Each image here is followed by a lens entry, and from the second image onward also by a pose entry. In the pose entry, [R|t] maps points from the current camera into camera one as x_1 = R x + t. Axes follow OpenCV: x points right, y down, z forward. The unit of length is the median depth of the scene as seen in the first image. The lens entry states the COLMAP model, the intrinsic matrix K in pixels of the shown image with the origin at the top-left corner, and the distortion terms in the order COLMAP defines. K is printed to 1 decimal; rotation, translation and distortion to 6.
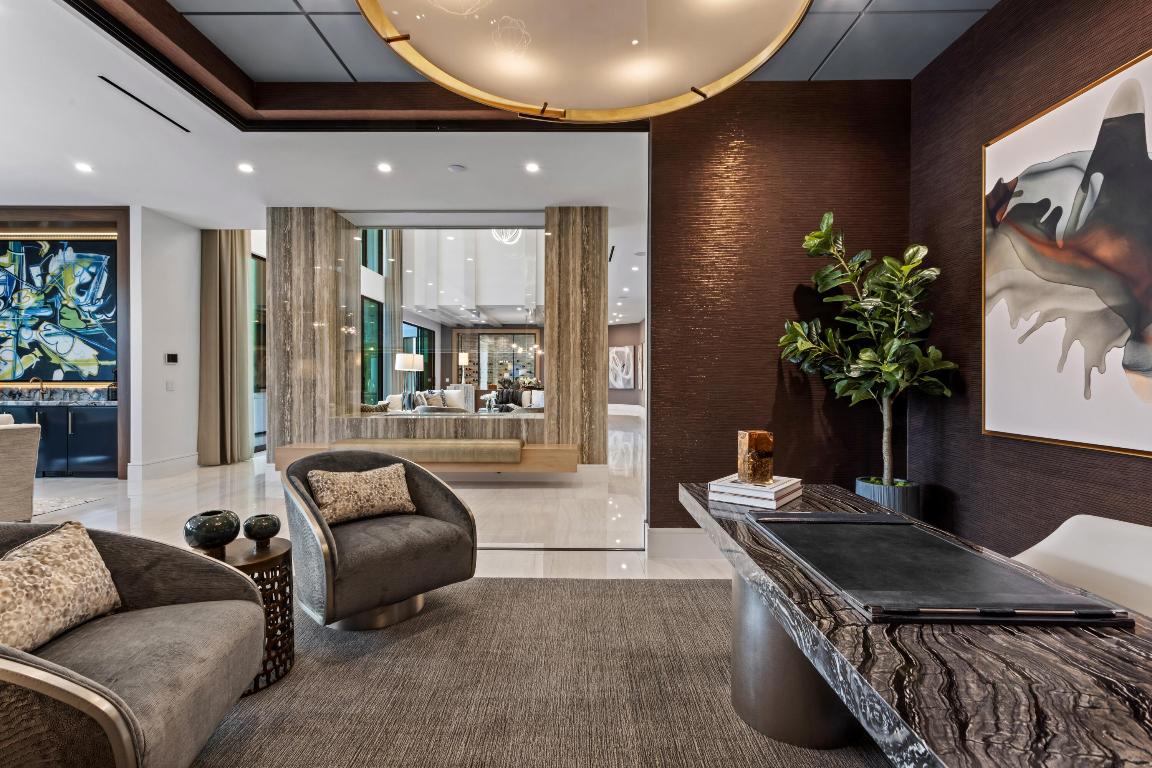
lens RADIAL K [[558.3, 0, 564.9], [0, 558.3, 380.6], [0, 0, 1]] dist [-0.000949, 0.001710]
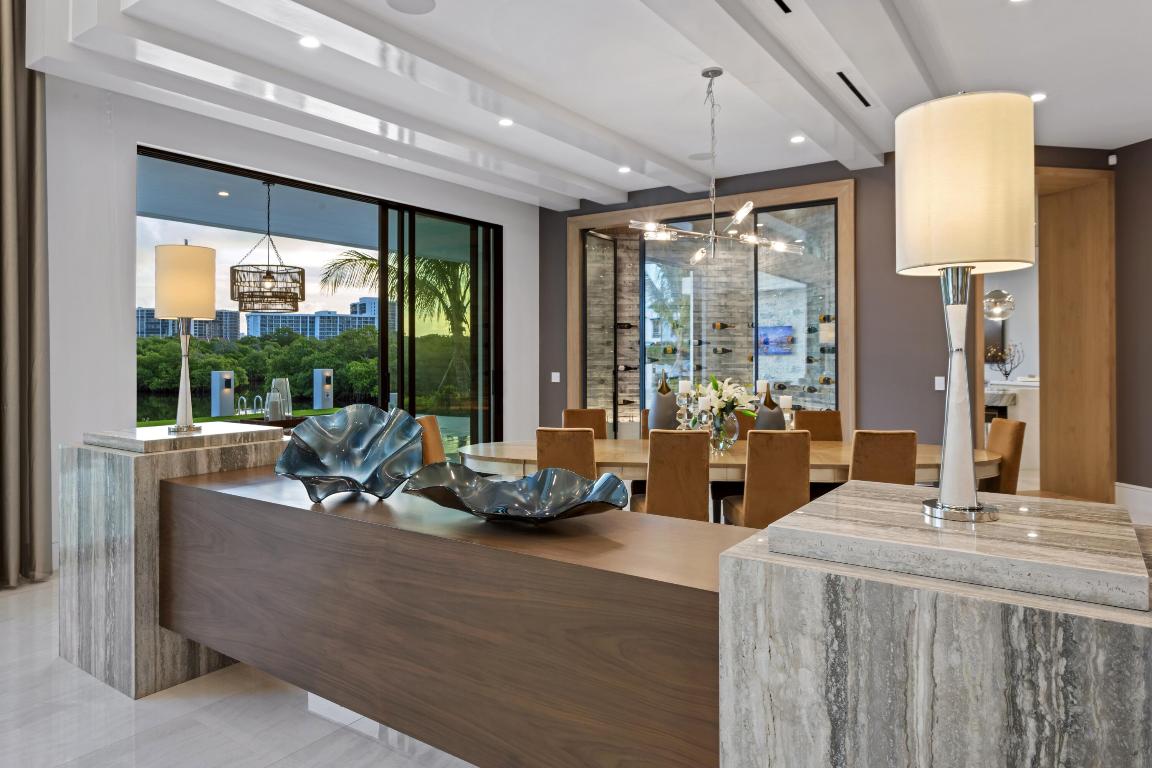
lens RADIAL K [[726.2, 0, 561.9], [0, 726.2, 352.6], [0, 0, 1]] dist [-0.007947, -0.002507]
pose [[0.823510, -0.007834, -0.567248, 0.044841], [0.002249, 0.999942, -0.010544, -0.016096], [0.567298, 0.007407, 0.823479, 0.973360]]
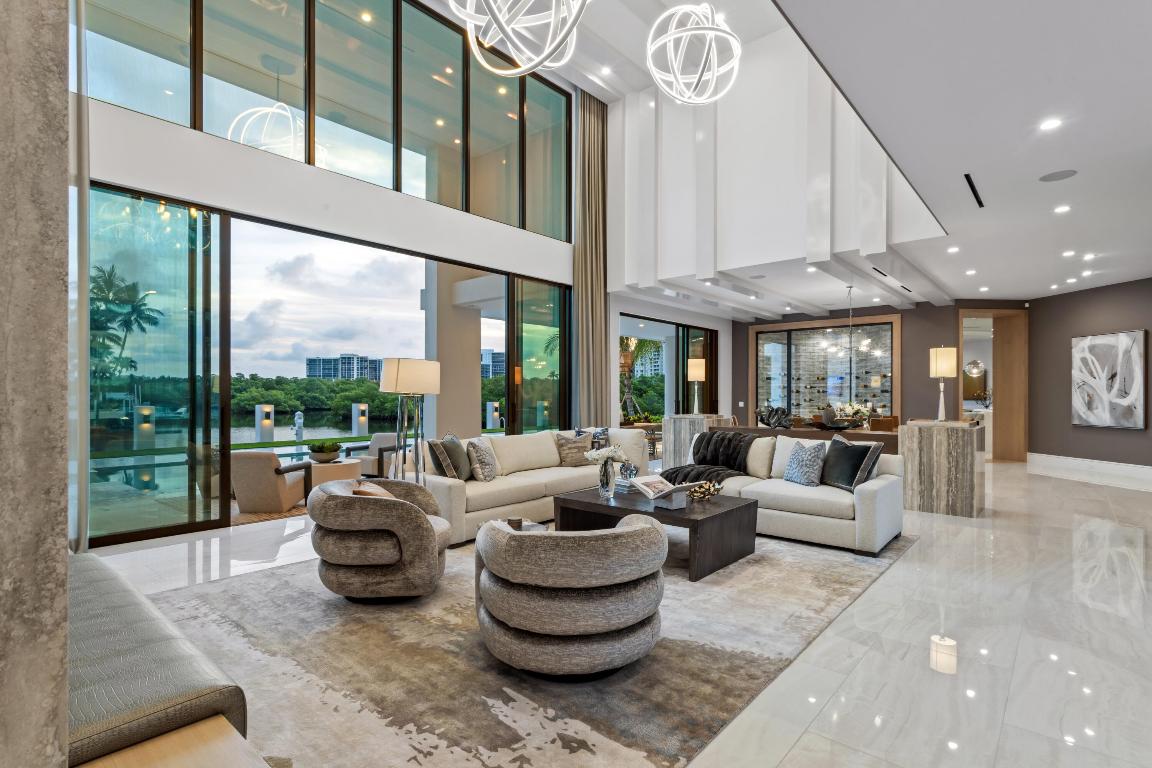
lens RADIAL K [[558.3, 0, 579.0], [0, 558.3, 391.0], [0, 0, 1]] dist [-0.000949, 0.001710]
pose [[0.761955, -0.004901, -0.647611, 0.101653], [-0.004096, 0.999915, -0.012387, -0.011113], [0.647617, 0.012091, 0.761870, 0.557152]]
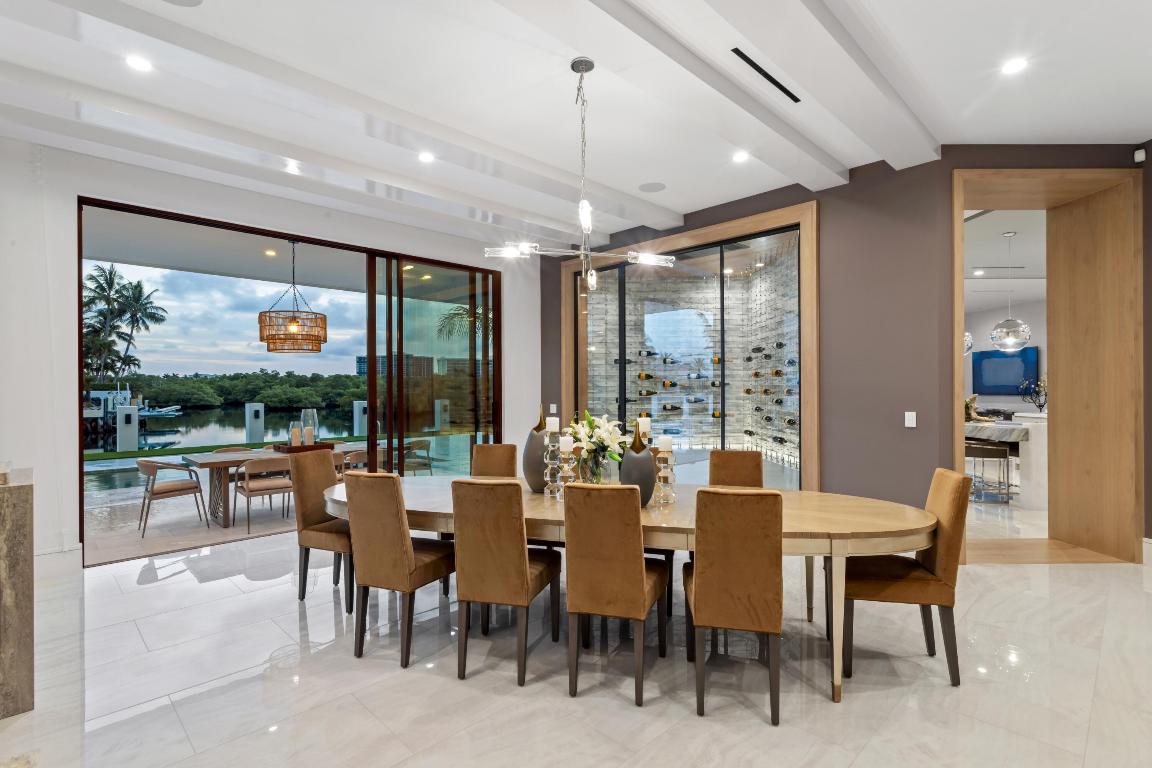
lens RADIAL K [[558.3, 0, 567.4], [0, 558.3, 389.1], [0, 0, 1]] dist [-0.000949, 0.001710]
pose [[0.709170, -0.006616, -0.705006, 0.066636], [0.003224, 0.999976, -0.006141, -0.016833], [0.705030, 0.002082, 0.709174, 1.121220]]
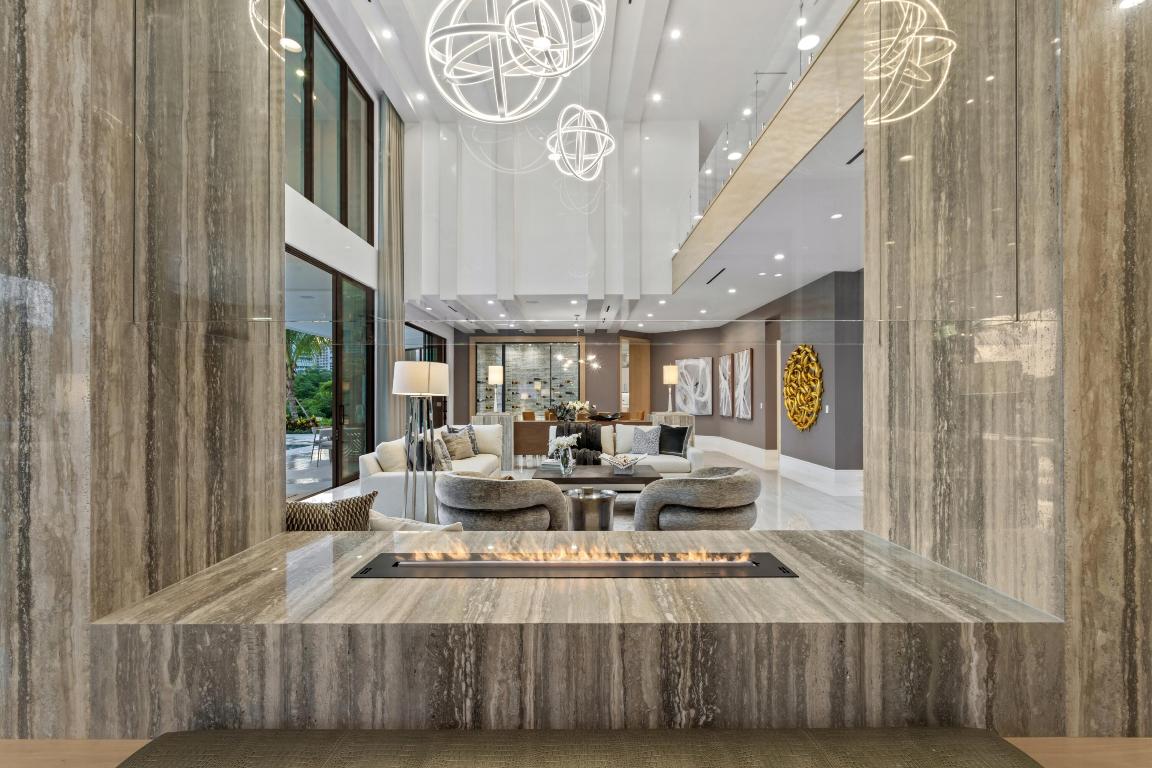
lens RADIAL K [[558.3, 0, 575.7], [0, 558.3, 392.3], [0, 0, 1]] dist [-0.000949, 0.001710]
pose [[0.999780, -0.003557, 0.020662, -0.110362], [0.003816, 0.999915, -0.012497, -0.010212], [-0.020616, 0.012573, 0.999708, 0.363983]]
